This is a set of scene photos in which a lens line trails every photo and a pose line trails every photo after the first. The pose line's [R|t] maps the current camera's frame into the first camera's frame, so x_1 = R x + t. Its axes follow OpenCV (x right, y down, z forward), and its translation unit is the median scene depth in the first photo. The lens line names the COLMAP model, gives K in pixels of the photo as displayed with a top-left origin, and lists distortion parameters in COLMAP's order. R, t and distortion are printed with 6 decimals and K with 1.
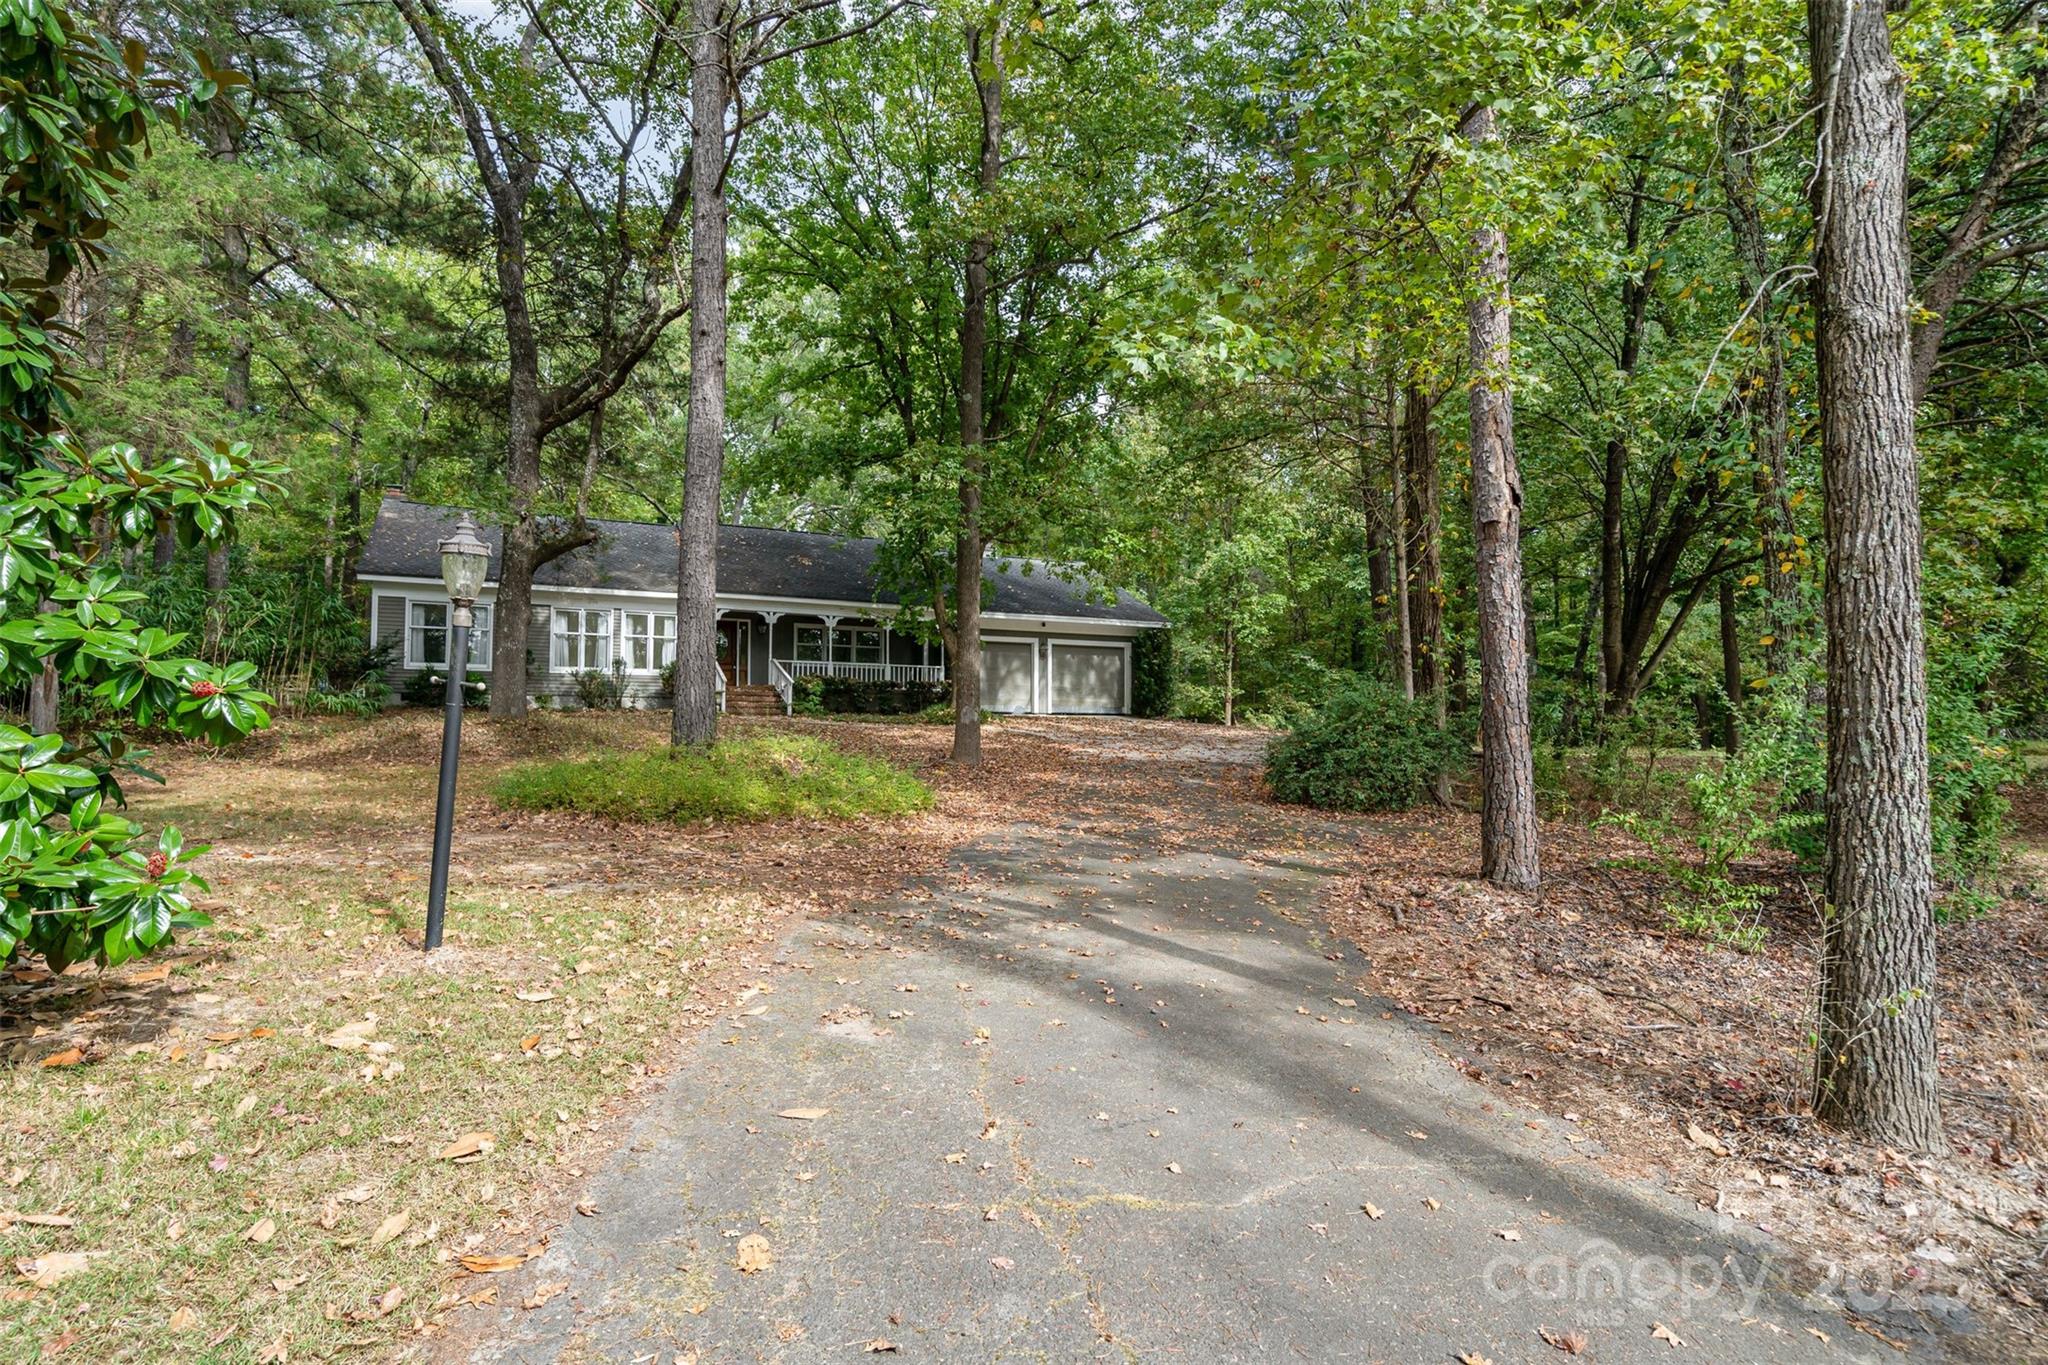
lens RADIAL K [[1062.3, 0, 1024.0], [0, 1062.3, 682.5], [0, 0, 1]] dist [0.000044, -0.000005]
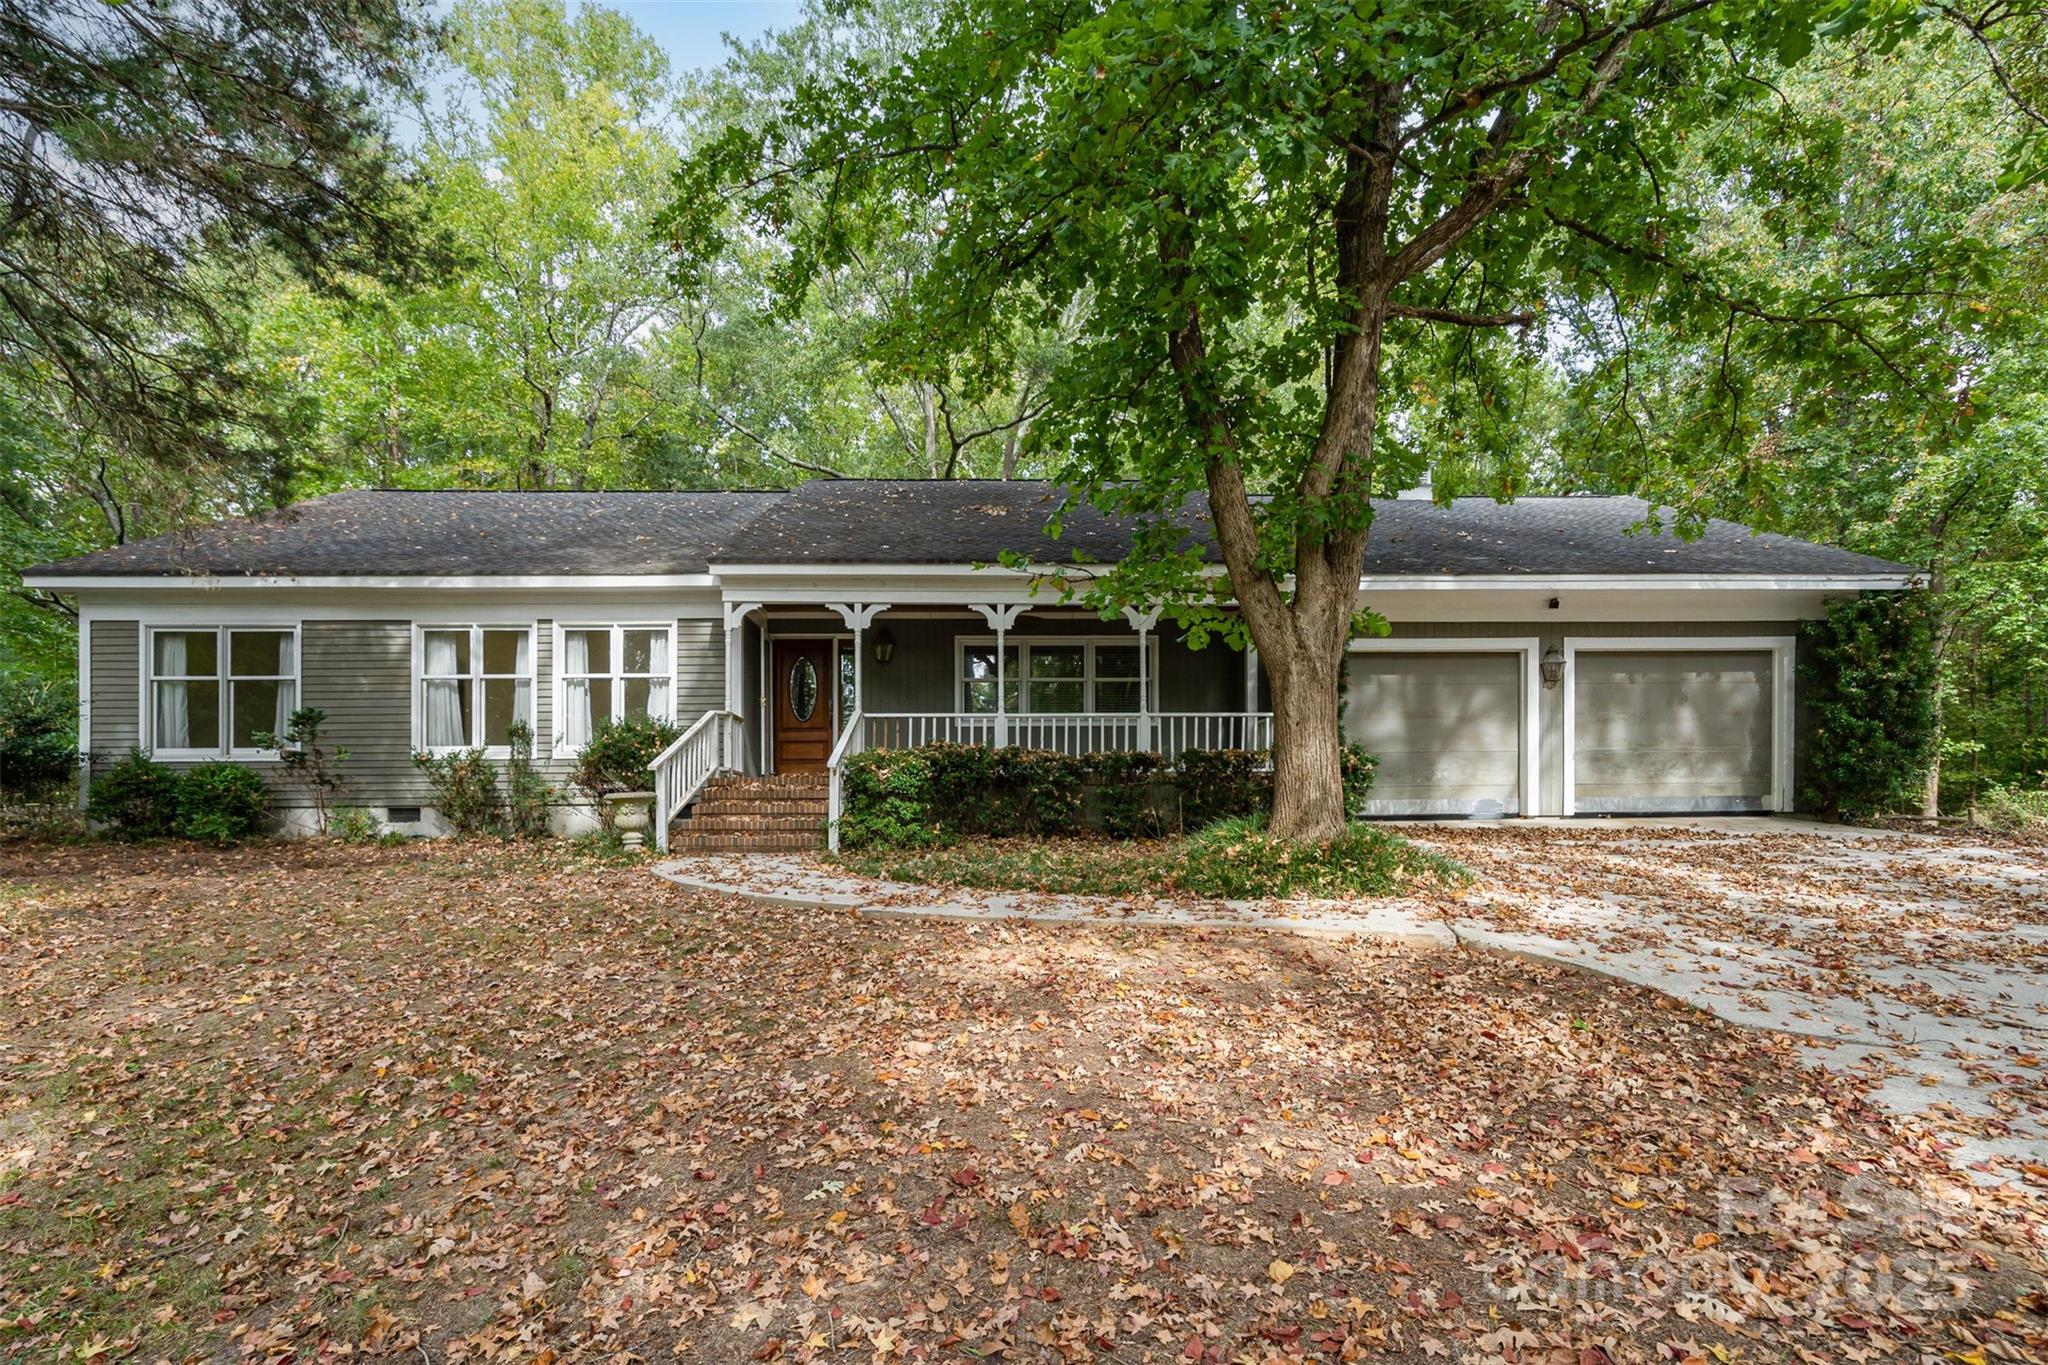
lens RADIAL K [[919.0, 0, 1022.0], [0, 919.0, 802.3], [0, 0, 1]] dist [-0.000465, 0.000091]
pose [[0.895754, -0.007028, -0.444495, -0.010106], [0.032802, 0.998194, 0.050320, -0.001608], [0.443339, -0.059654, 0.894367, 0.665169]]
